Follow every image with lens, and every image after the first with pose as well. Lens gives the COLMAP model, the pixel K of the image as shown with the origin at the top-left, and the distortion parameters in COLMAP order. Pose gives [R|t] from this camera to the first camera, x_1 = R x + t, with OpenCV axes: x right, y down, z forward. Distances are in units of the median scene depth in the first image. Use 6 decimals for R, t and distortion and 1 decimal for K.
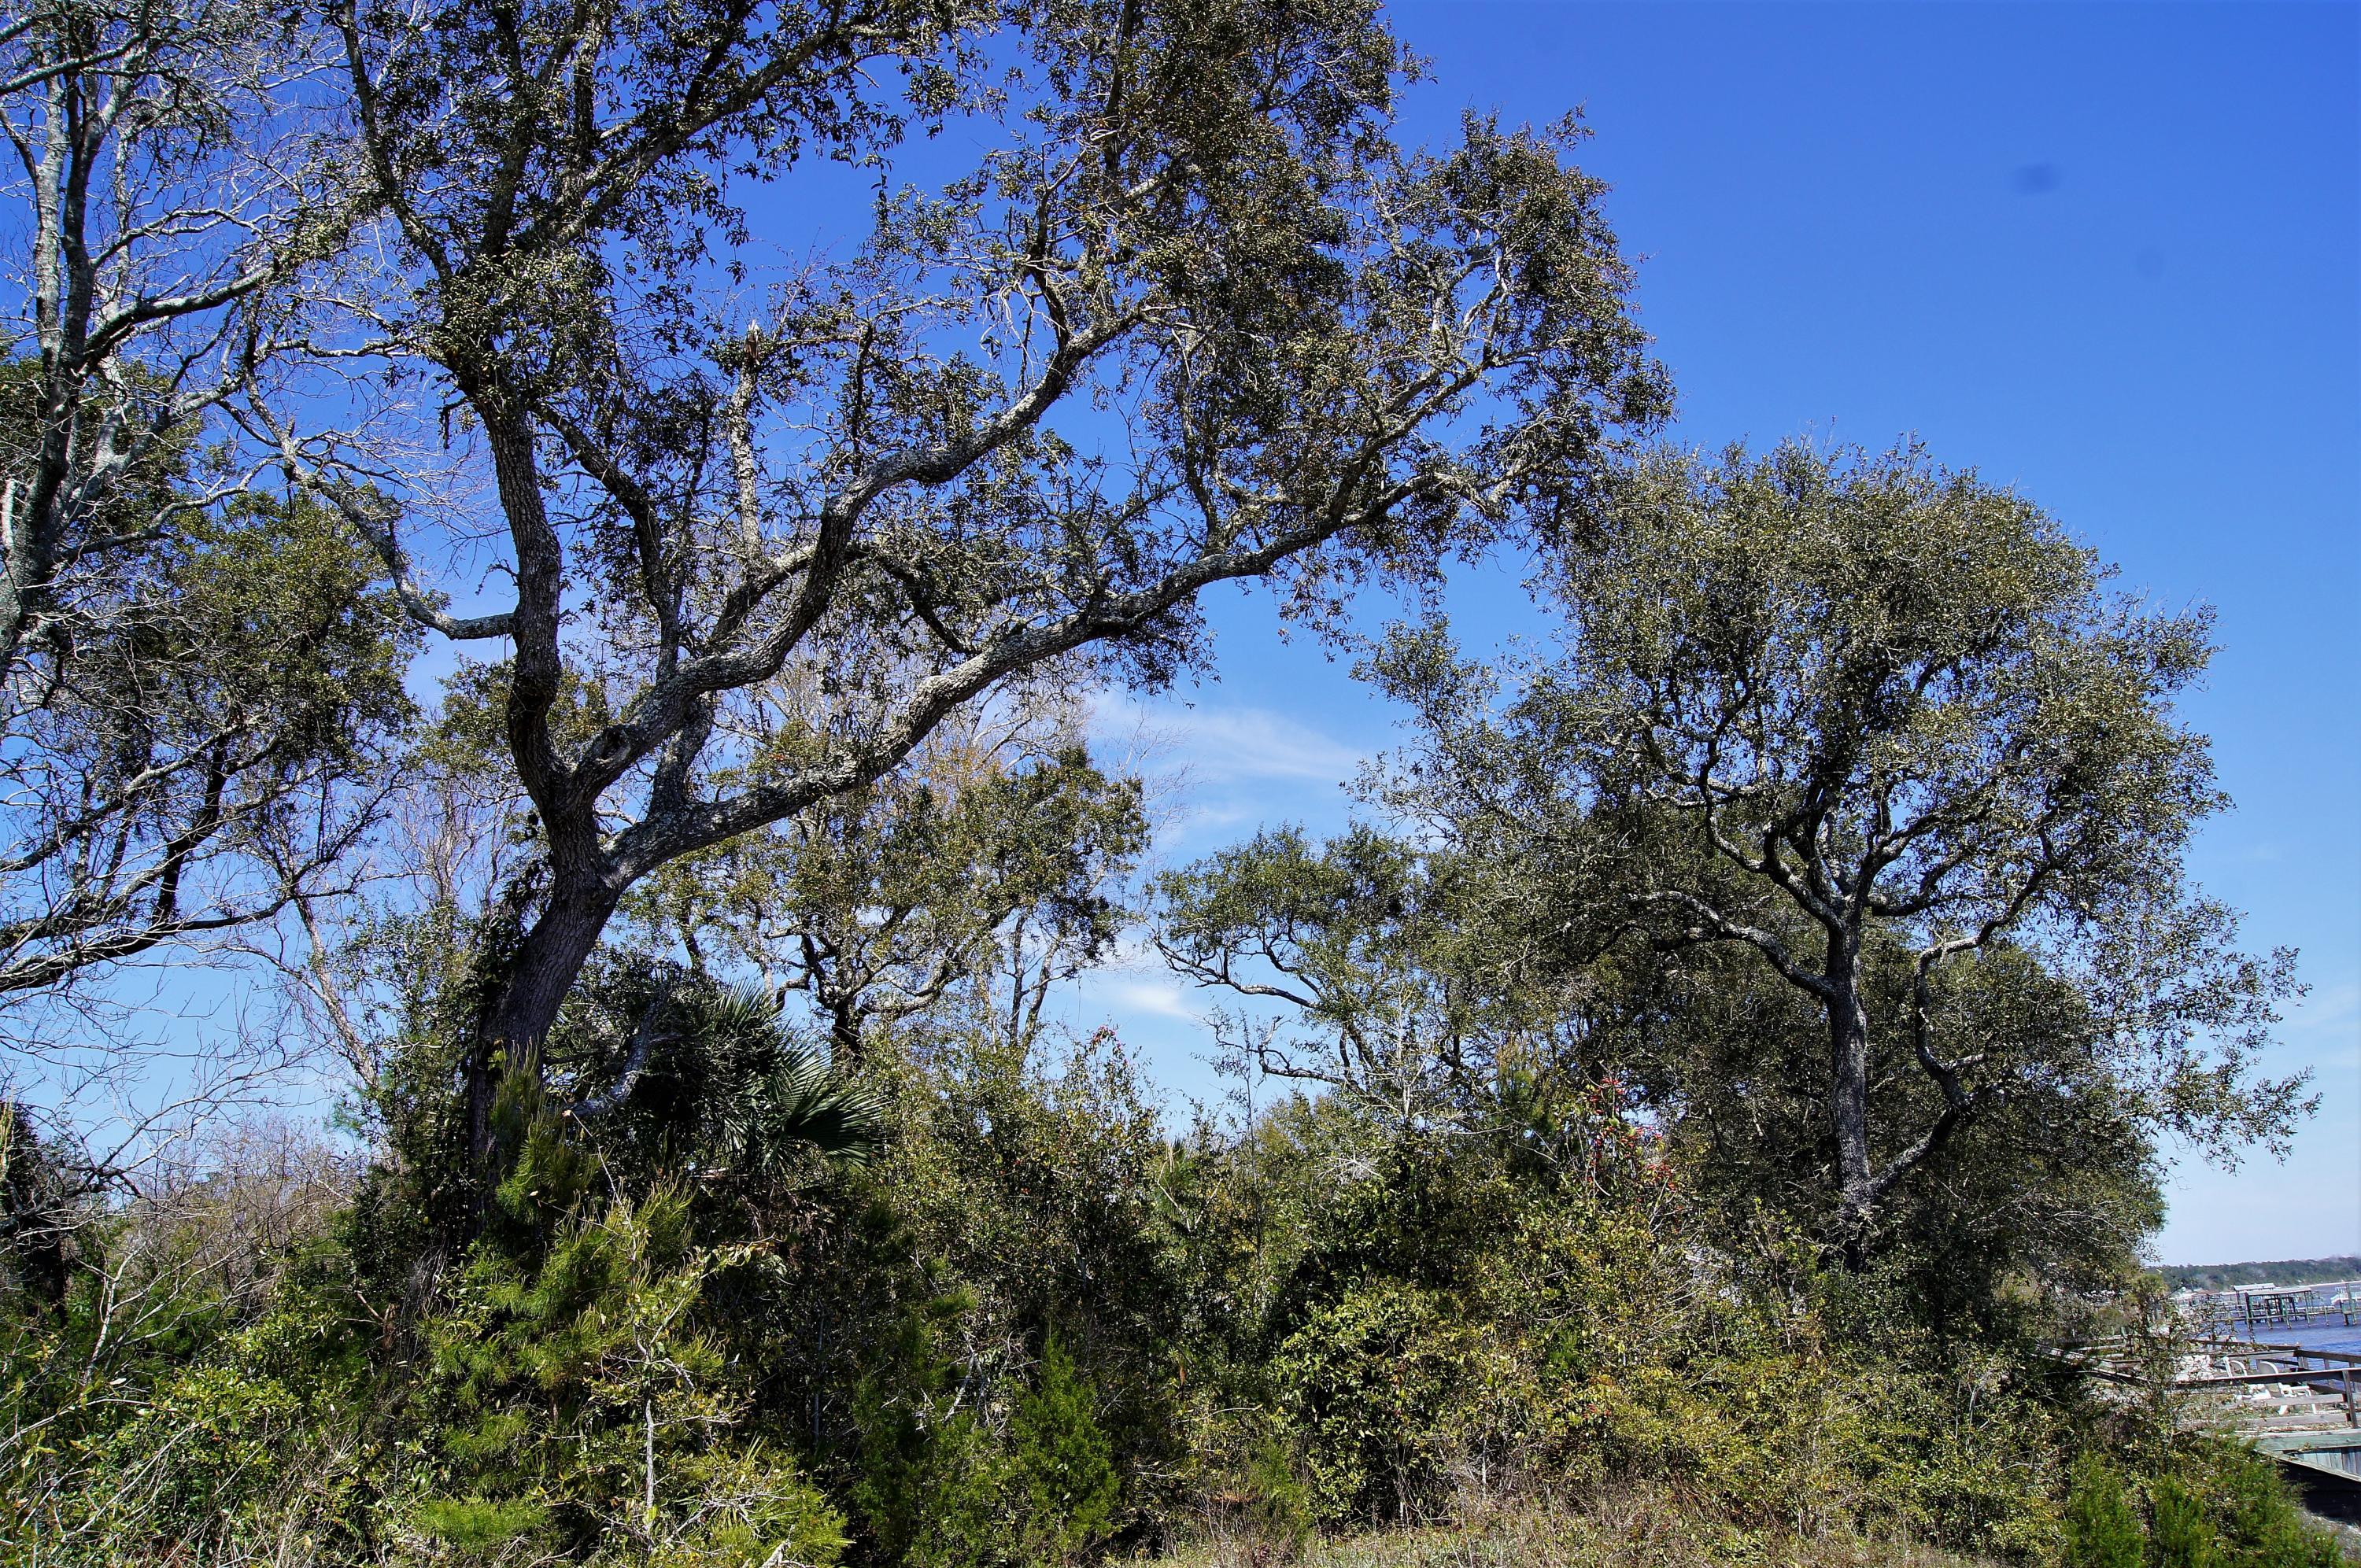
lens RADIAL K [[1899.4, 0, 1152.1], [0, 1899.4, 776.9], [0, 0, 1]] dist [-0.062750, 0.010153]
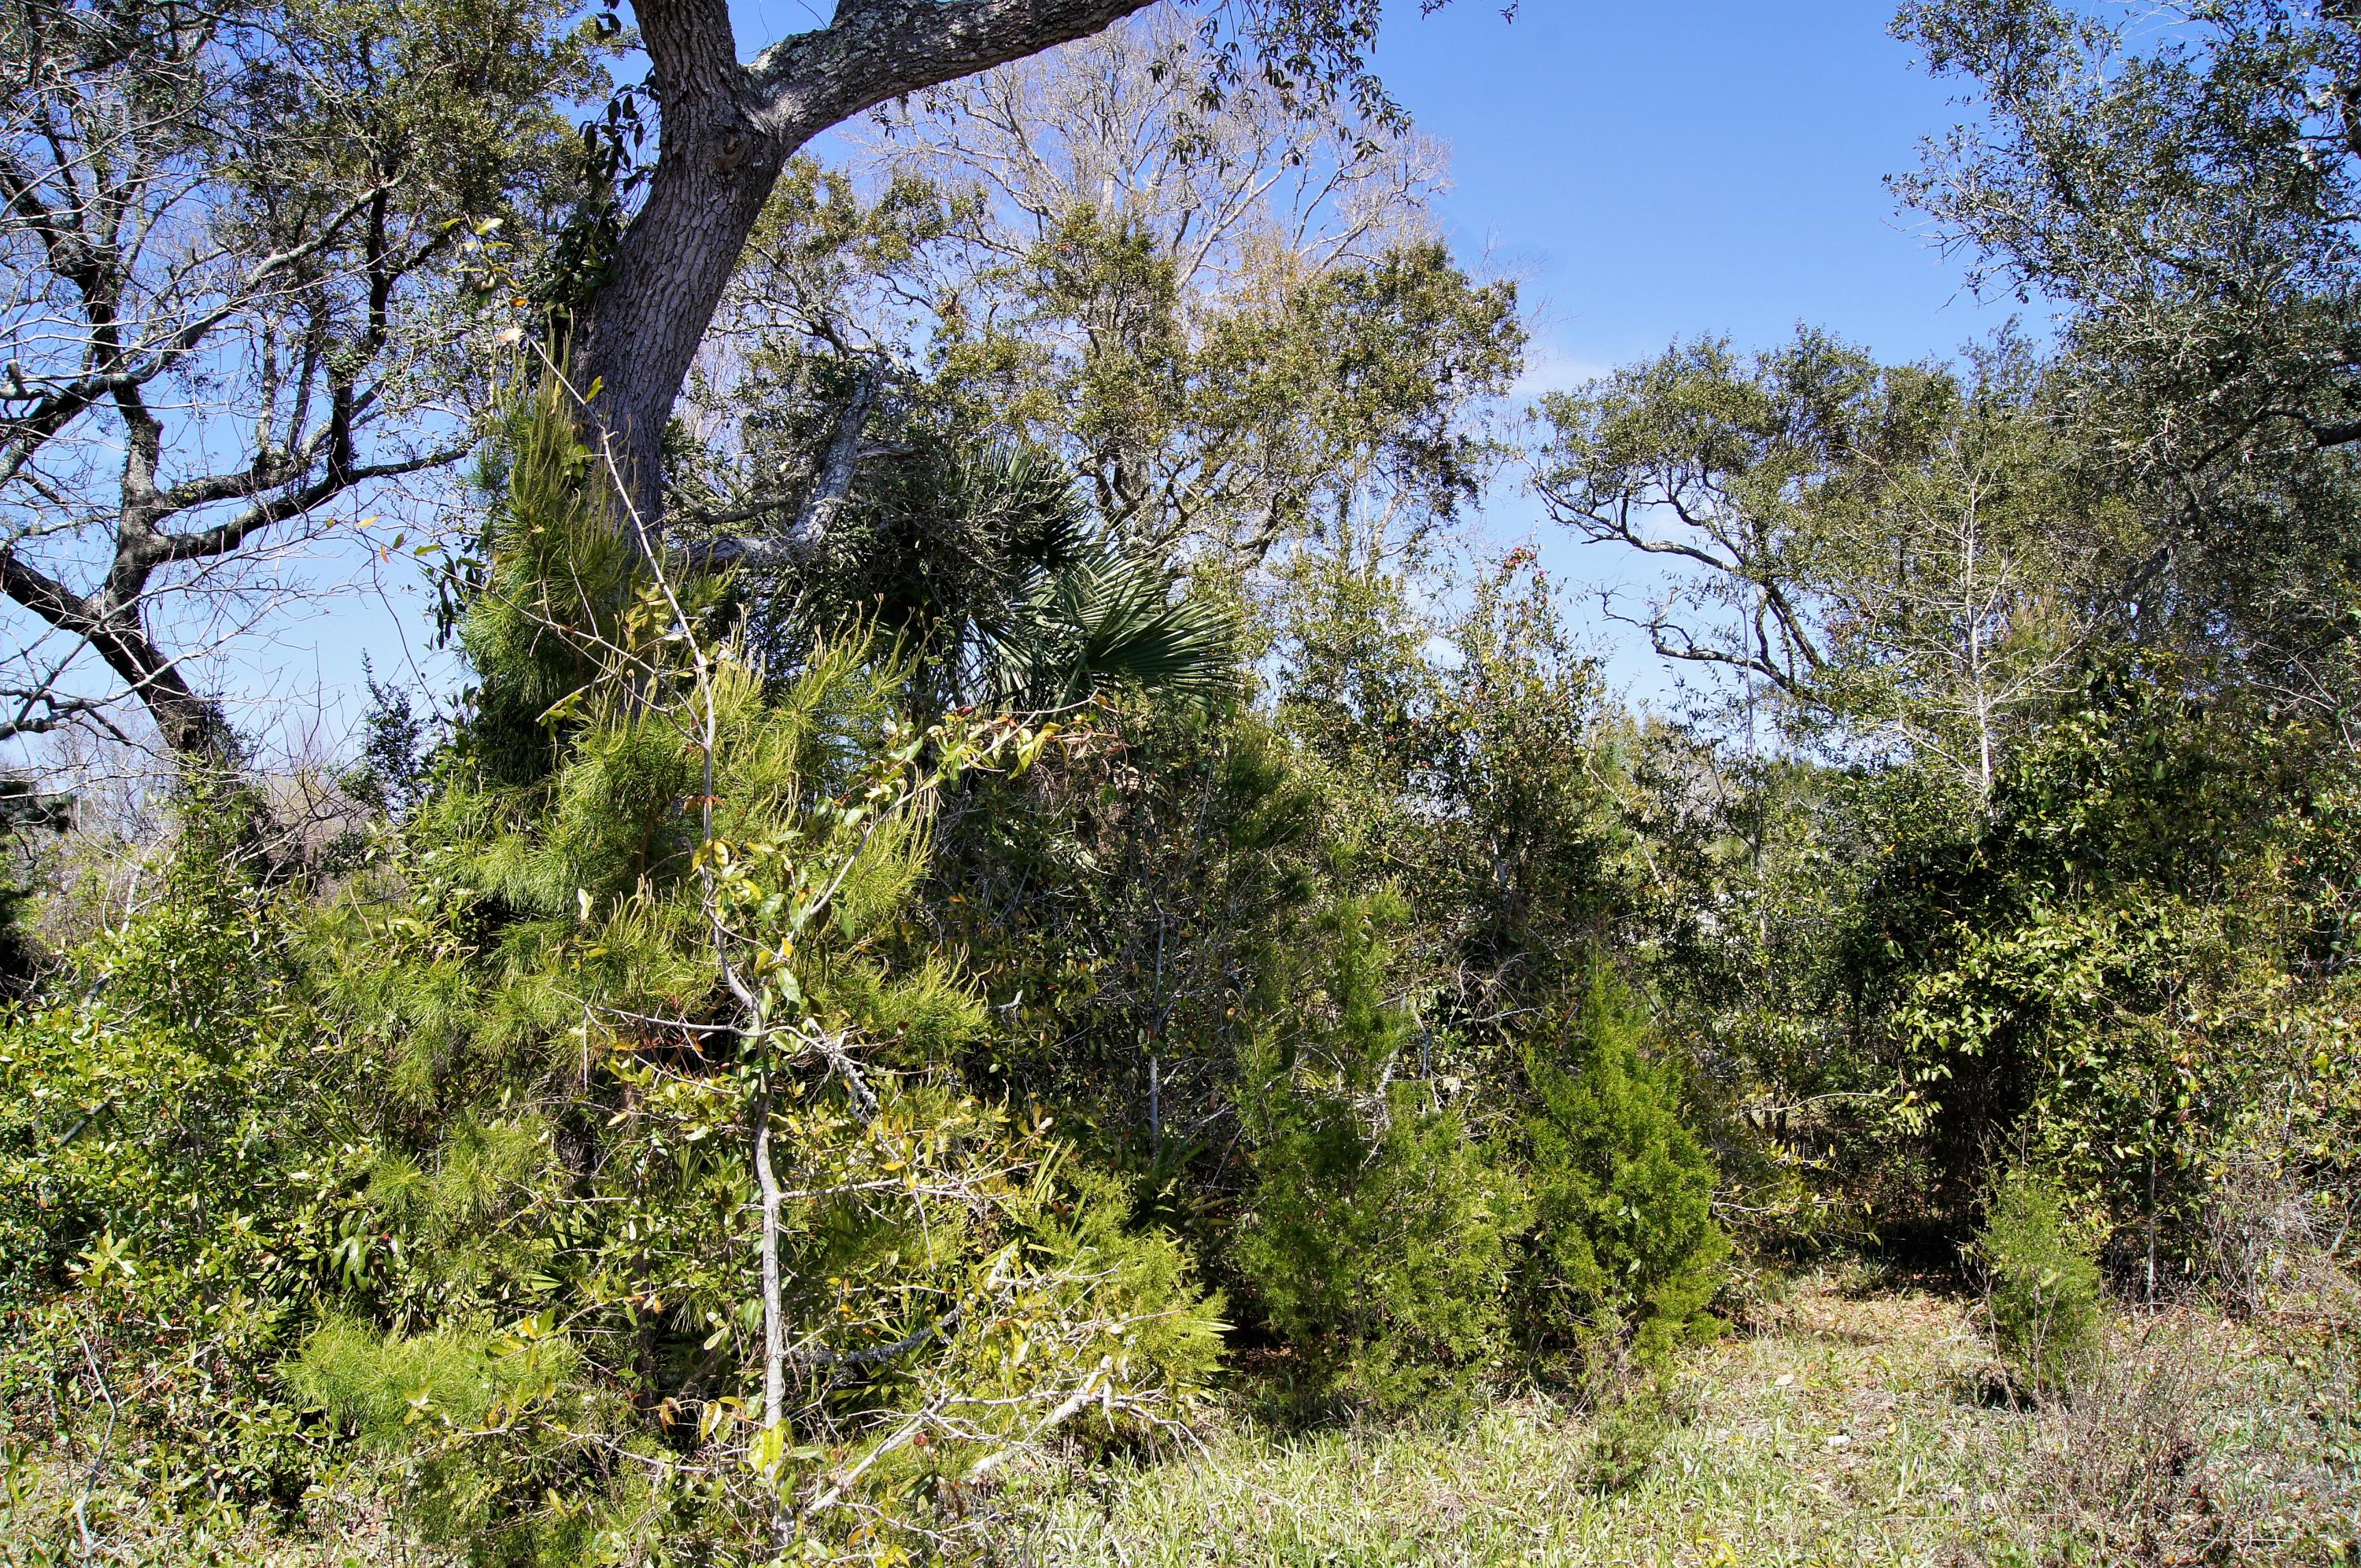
lens RADIAL K [[1893.9, 0, 1180.5], [0, 1893.9, 784.0], [0, 0, 1]] dist [-0.092970, 0.002715]
pose [[0.991351, 0.012360, -0.130651, -0.039085], [0.013033, 0.981361, 0.191730, 0.054599], [0.130585, -0.191774, 0.972713, 0.185106]]
